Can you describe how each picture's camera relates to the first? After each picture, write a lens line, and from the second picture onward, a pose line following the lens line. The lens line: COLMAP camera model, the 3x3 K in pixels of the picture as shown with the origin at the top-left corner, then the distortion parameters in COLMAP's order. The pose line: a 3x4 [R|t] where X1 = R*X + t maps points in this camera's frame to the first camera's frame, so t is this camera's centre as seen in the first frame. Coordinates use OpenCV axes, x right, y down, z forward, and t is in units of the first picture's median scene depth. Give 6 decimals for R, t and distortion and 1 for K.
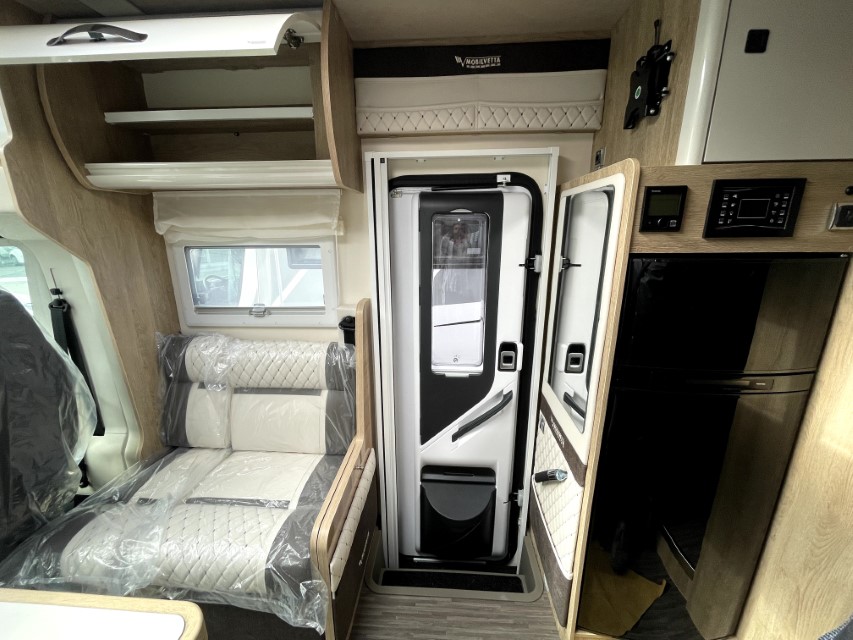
lens RADIAL K [[338.0, 0, 425.1], [0, 338.0, 317.0], [0, 0, 1]] dist [-0.006672, -0.000477]
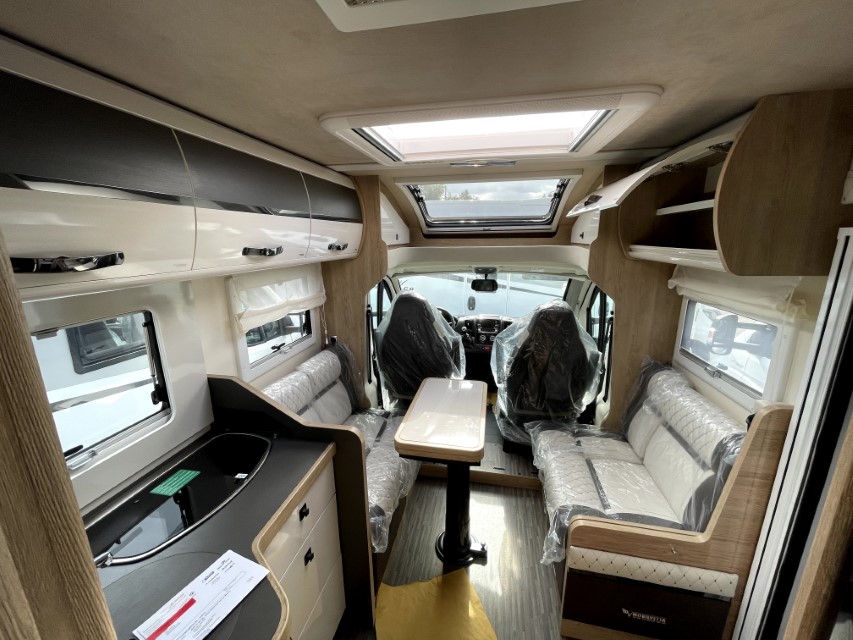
lens RADIAL K [[338.0, 0, 426.3], [0, 338.0, 321.2], [0, 0, 1]] dist [-0.006672, -0.000477]
pose [[-0.131975, 0.237260, -0.962440, 0.651900], [-0.245492, 0.932862, 0.263632, -0.240506], [0.960373, 0.271065, -0.064869, 0.196918]]
